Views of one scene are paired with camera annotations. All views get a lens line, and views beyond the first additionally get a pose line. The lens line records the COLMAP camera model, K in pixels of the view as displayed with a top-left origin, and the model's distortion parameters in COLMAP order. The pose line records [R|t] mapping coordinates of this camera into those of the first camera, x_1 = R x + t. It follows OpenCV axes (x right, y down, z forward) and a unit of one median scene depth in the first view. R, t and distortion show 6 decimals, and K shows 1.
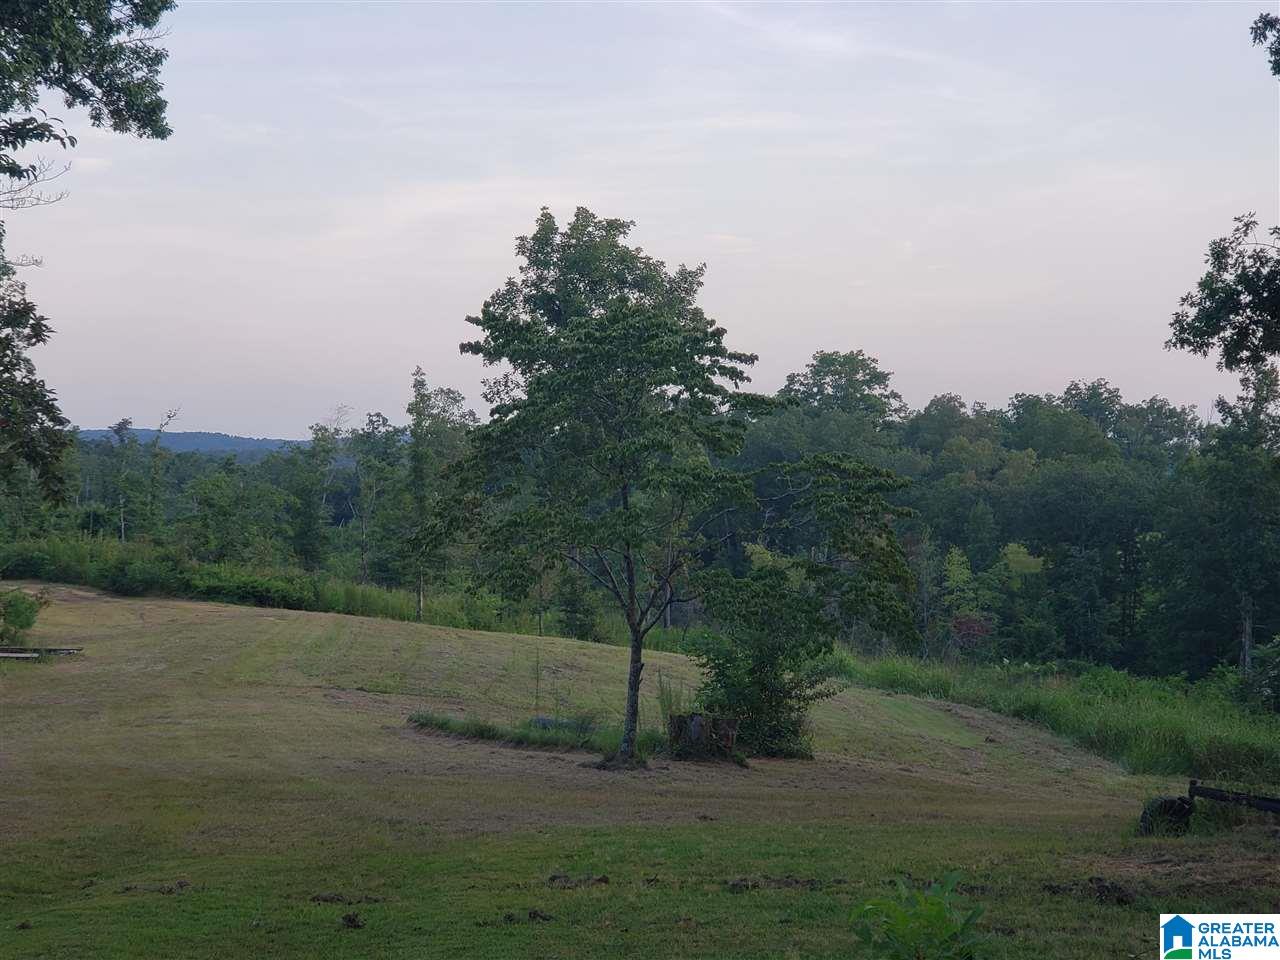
lens RADIAL K [[2288.0, 0, 621.3], [0, 2288.0, 432.4], [0, 0, 1]] dist [0.152842, 0.000000]
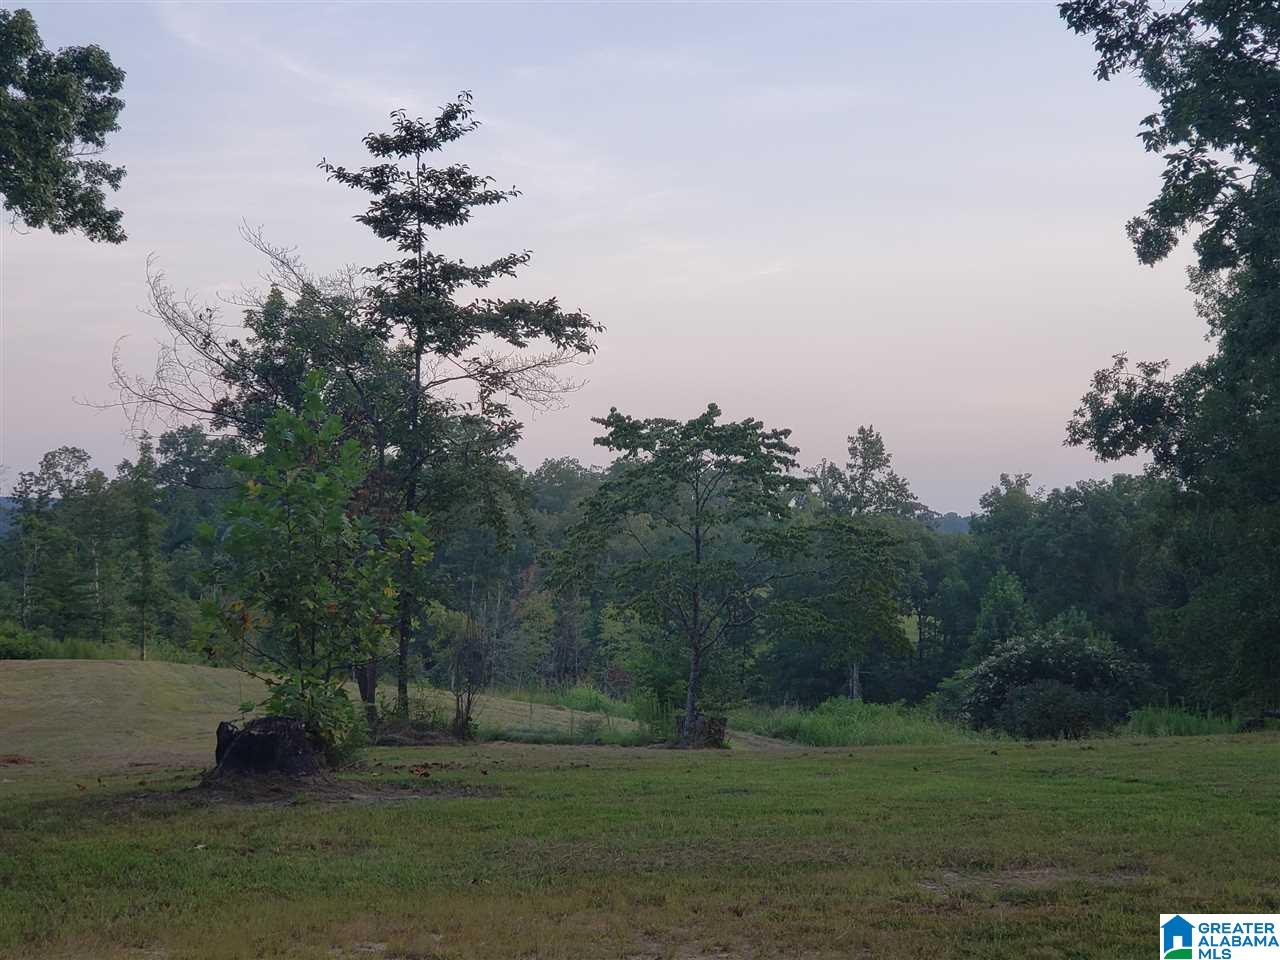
lens RADIAL K [[2288.0, 0, 639.9], [0, 2288.0, 483.6], [0, 0, 1]] dist [0.152842, 0.000000]
pose [[0.980613, 0.006731, 0.195839, -0.075851], [-0.006006, 0.999973, -0.004295, -0.001365], [-0.195863, 0.003036, 0.980627, -0.086352]]
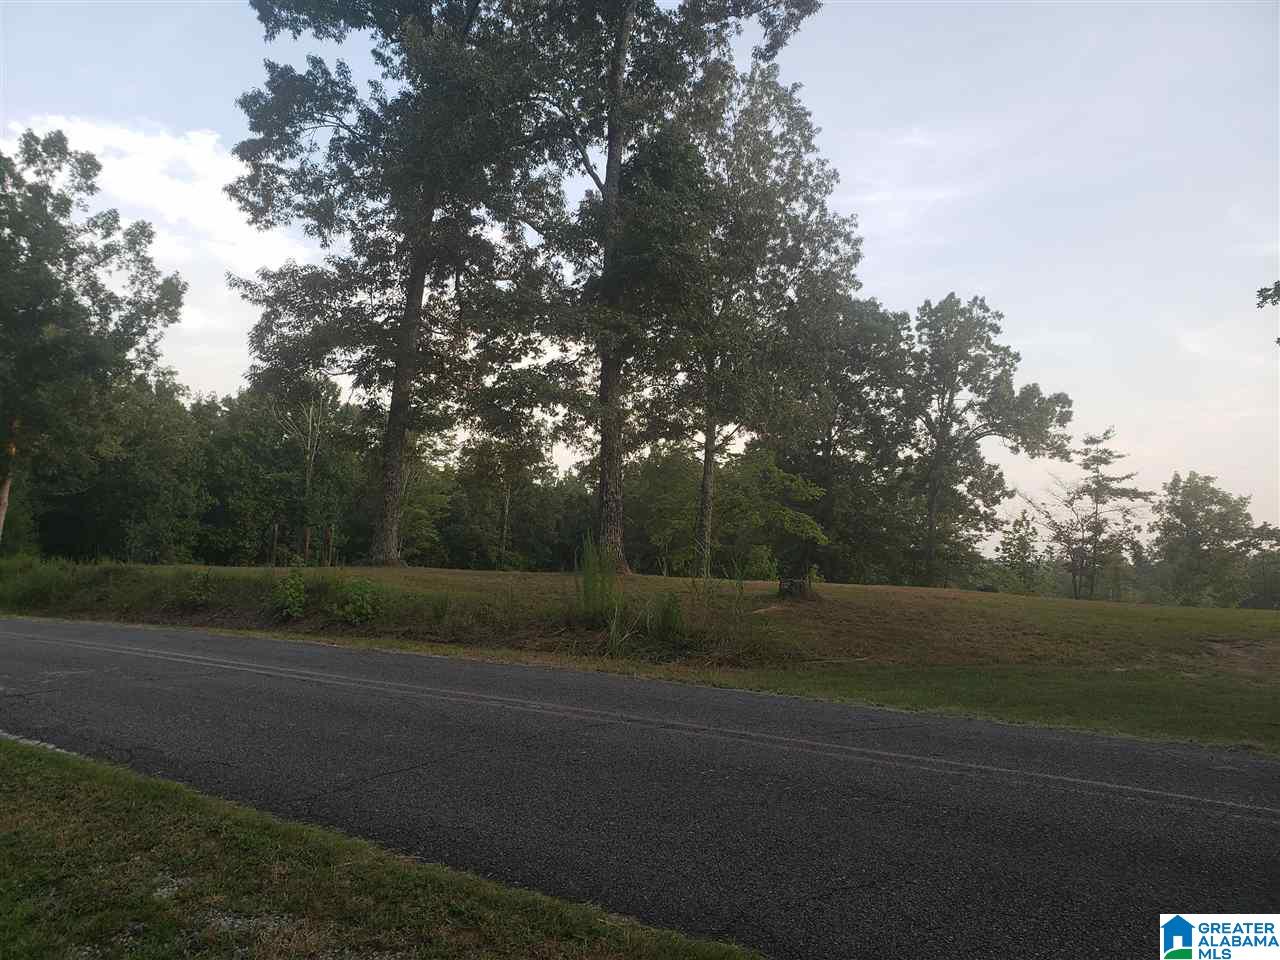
lens RADIAL K [[986.0, 0, 641.0], [0, 986.0, 478.2], [0, 0, 1]] dist [0.002036, 0.000176]
pose [[0.876947, 0.005479, -0.480557, -0.027902], [-0.042118, 0.996964, -0.065493, 0.004160], [0.478739, 0.077674, 0.874515, -0.217650]]
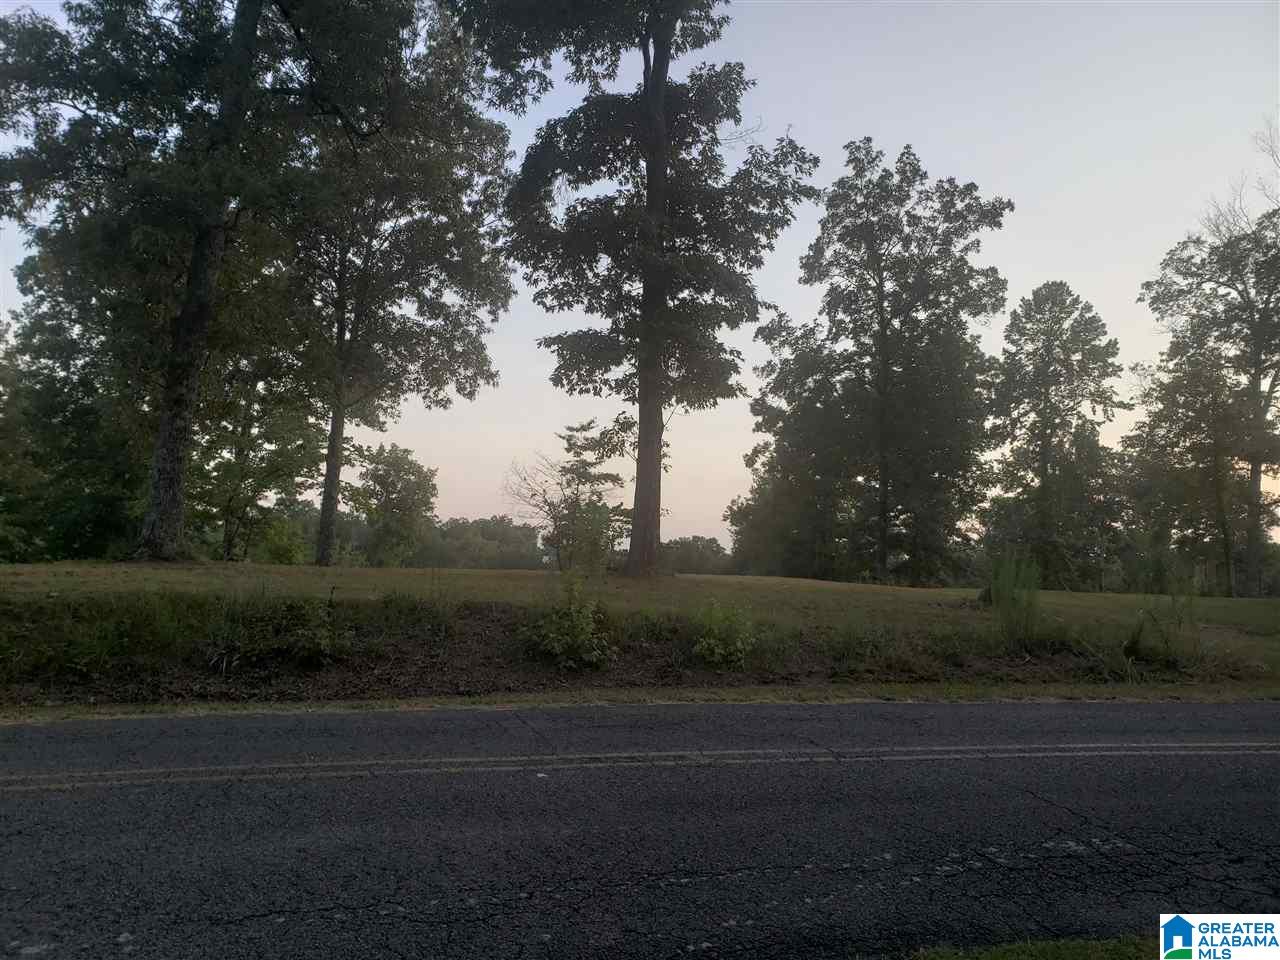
lens RADIAL K [[986.0, 0, 636.9], [0, 986.0, 475.1], [0, 0, 1]] dist [0.002036, 0.000176]
pose [[0.932321, 0.079286, 0.352834, -0.161673], [-0.058209, 0.995849, -0.069969, 0.005138], [-0.356917, 0.044695, 0.933066, -0.205209]]
